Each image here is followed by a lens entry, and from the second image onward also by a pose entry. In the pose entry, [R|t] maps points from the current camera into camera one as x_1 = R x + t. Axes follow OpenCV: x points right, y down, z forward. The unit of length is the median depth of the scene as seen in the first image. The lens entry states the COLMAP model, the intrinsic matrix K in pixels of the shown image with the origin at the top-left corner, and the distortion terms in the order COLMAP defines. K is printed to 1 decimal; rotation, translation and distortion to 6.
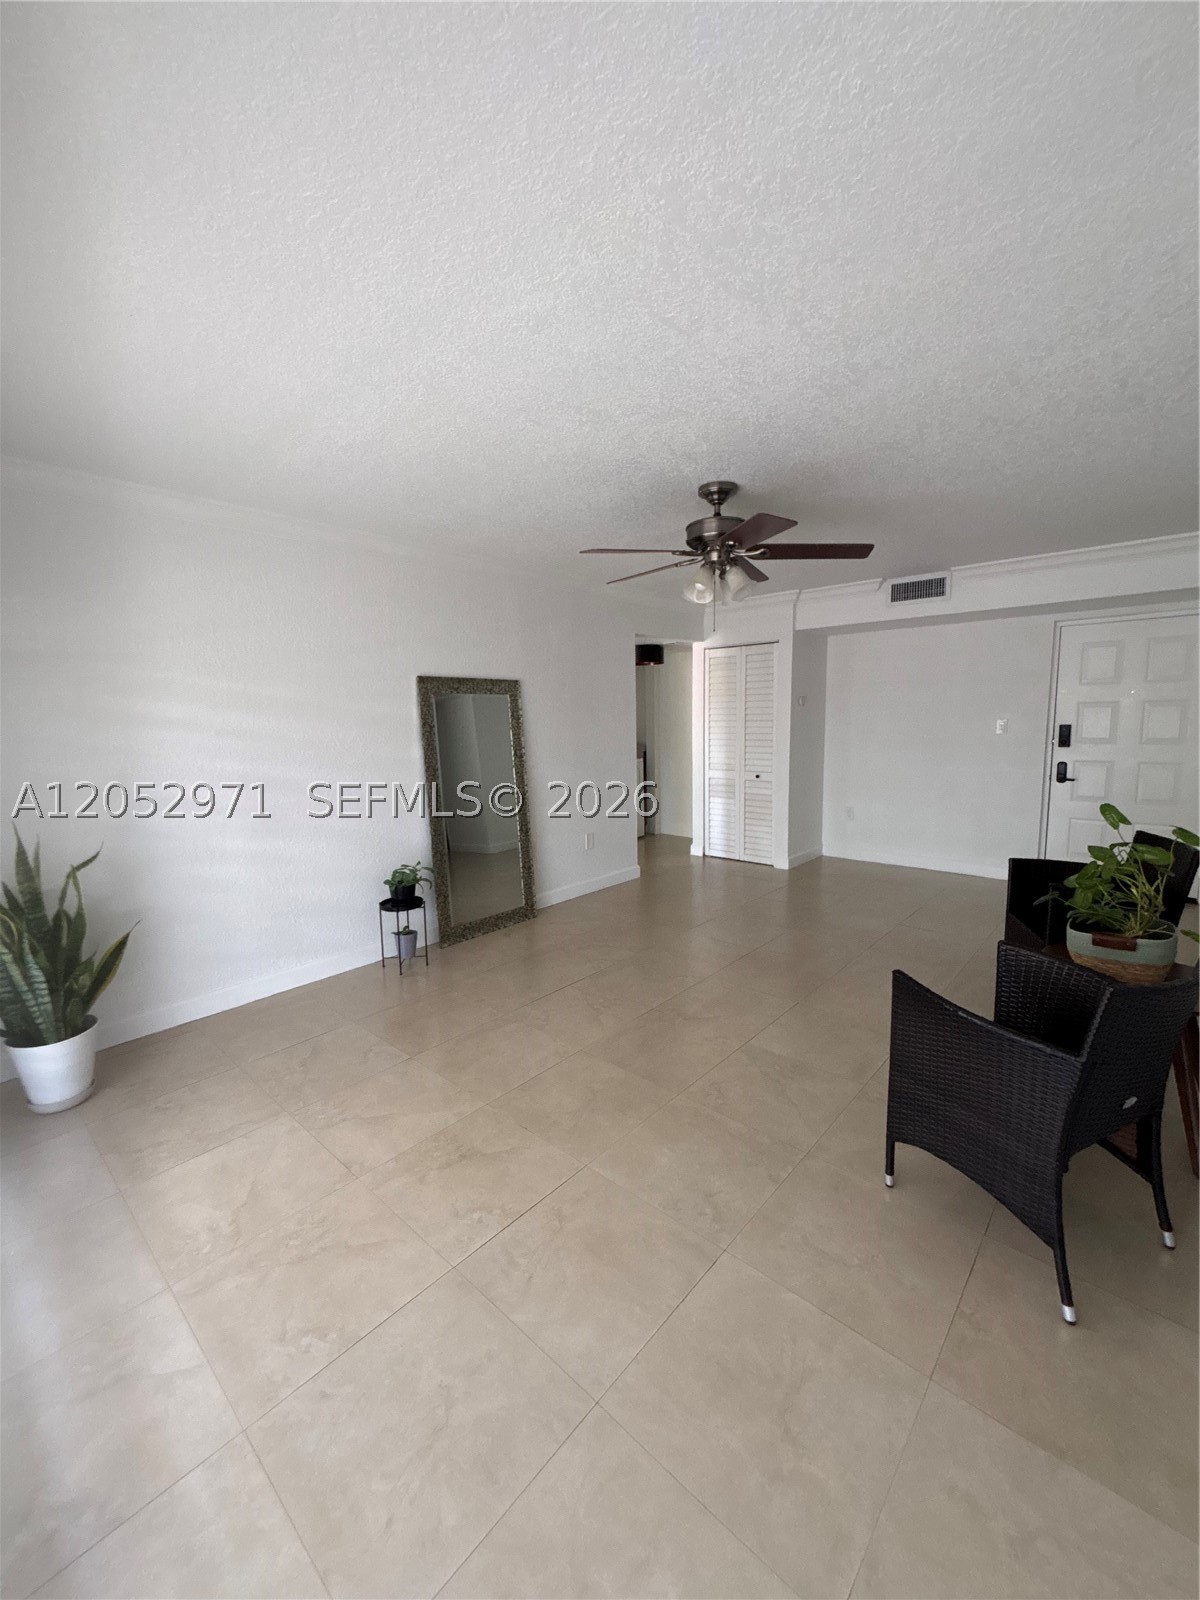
lens RADIAL K [[642.4, 0, 610.2], [0, 642.4, 803.9], [0, 0, 1]] dist [-0.002045, 0.000249]
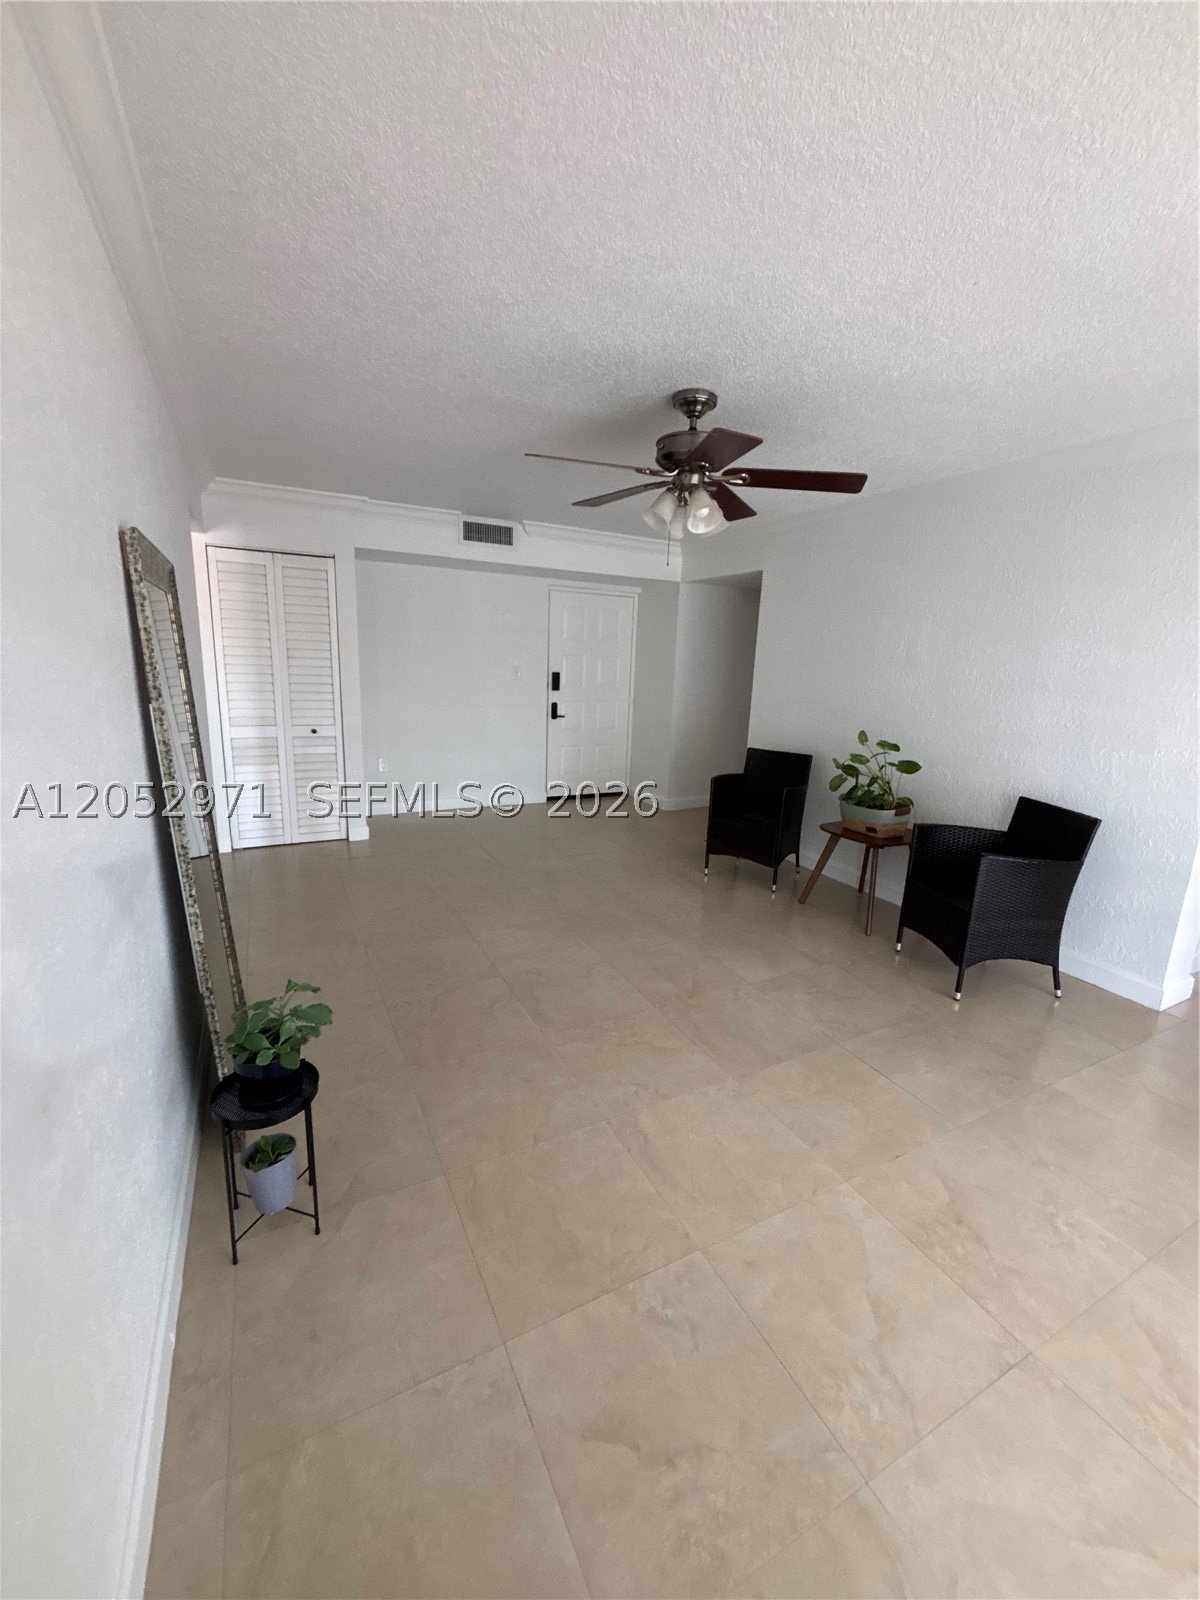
lens RADIAL K [[642.4, 0, 601.7], [0, 642.4, 797.6], [0, 0, 1]] dist [-0.002045, 0.000249]
pose [[0.362932, -0.162450, 0.917546, -0.434769], [0.084525, 0.986366, 0.141201, -0.051866], [-0.927974, 0.026309, 0.371715, 0.462608]]
